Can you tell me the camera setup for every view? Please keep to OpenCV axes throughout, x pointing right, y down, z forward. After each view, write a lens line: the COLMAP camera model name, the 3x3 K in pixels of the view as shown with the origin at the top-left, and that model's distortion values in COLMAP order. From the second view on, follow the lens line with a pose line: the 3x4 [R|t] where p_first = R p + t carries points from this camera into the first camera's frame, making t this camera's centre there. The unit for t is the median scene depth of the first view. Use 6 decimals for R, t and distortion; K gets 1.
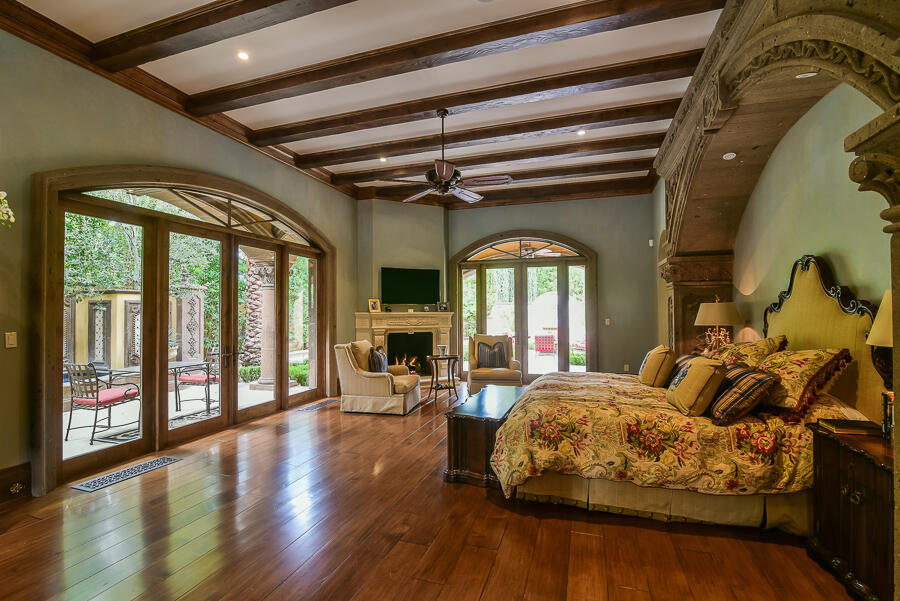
lens RADIAL K [[413.6, 0, 444.8], [0, 413.6, 302.7], [0, 0, 1]] dist [-0.017064, -0.000112]
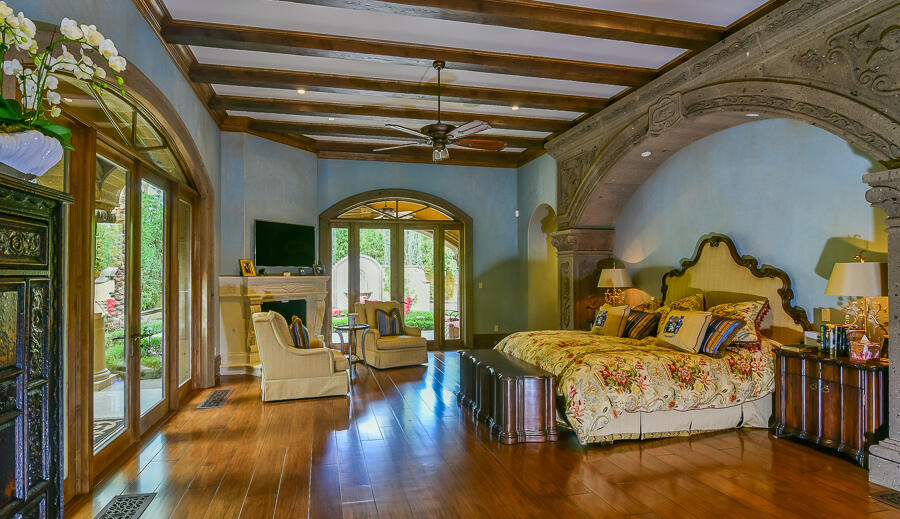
lens RADIAL K [[463.6, 0, 425.0], [0, 463.6, 267.1], [0, 0, 1]] dist [-0.013294, 0.000227]
pose [[0.856263, 0.010381, 0.516435, -0.501359], [-0.011758, 0.999931, -0.000604, 0.002959], [-0.516406, -0.005555, 0.856326, 0.093657]]
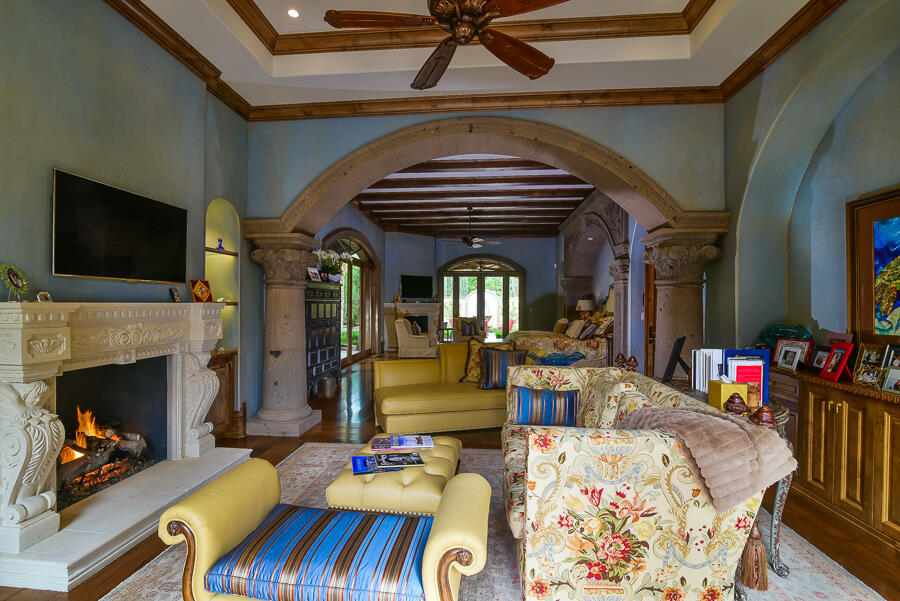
lens RADIAL K [[413.6, 0, 449.8], [0, 413.6, 299.4], [0, 0, 1]] dist [-0.017064, -0.000112]
pose [[0.970227, 0.012775, 0.241860, -0.535265], [-0.015240, 0.999849, 0.008324, -0.010462], [-0.241717, -0.011762, 0.970276, -0.899753]]
